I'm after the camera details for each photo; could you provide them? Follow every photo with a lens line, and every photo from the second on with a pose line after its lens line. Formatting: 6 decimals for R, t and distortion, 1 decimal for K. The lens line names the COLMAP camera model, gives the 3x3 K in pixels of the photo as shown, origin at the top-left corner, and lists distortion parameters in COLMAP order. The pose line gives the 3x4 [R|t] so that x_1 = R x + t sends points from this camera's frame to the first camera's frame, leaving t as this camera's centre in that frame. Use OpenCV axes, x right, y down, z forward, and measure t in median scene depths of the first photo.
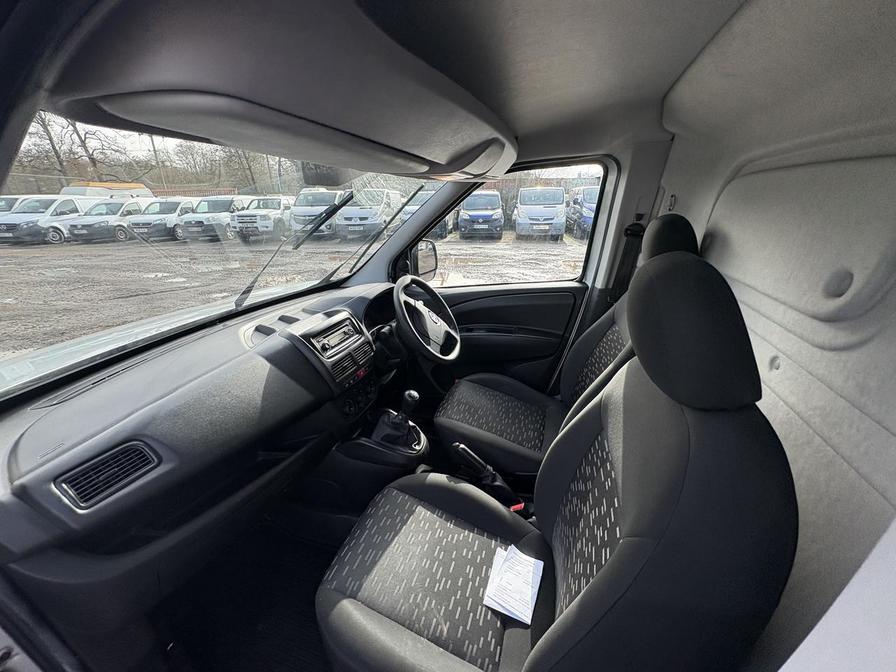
lens RADIAL K [[355.5, 0, 448.0], [0, 355.5, 336.0], [0, 0, 1]] dist [-0.000802, 0.000284]
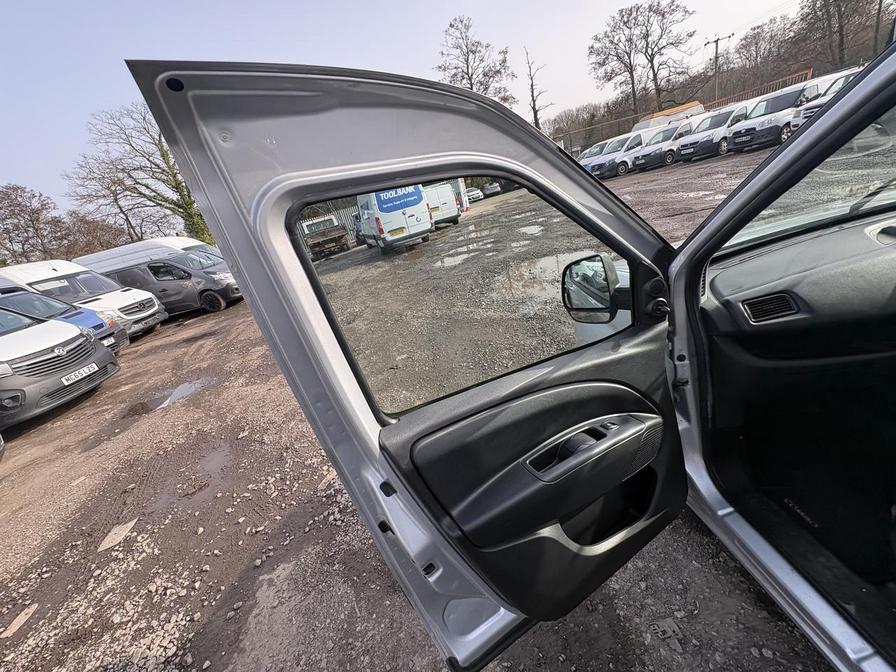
lens RADIAL K [[355.5, 0, 448.0], [0, 355.5, 336.0], [0, 0, 1]] dist [-0.000802, 0.000284]
pose [[0.334983, 0.280573, -0.899481, 0.003465], [-0.085395, 0.959747, 0.267569, 0.008387], [0.938346, -0.012820, 0.345458, -0.042347]]
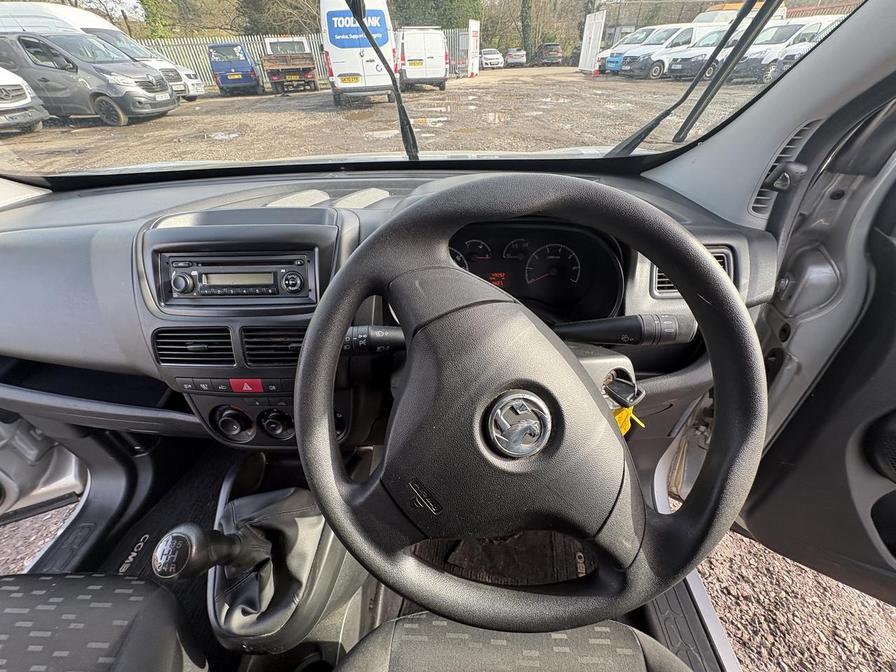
lens RADIAL K [[355.5, 0, 448.0], [0, 355.5, 336.0], [0, 0, 1]] dist [-0.000802, 0.000284]
pose [[0.268232, 0.602159, -0.751968, 0.004808], [-0.309760, 0.793031, 0.524548, -0.016787], [0.912195, 0.092229, 0.399241, 0.081682]]
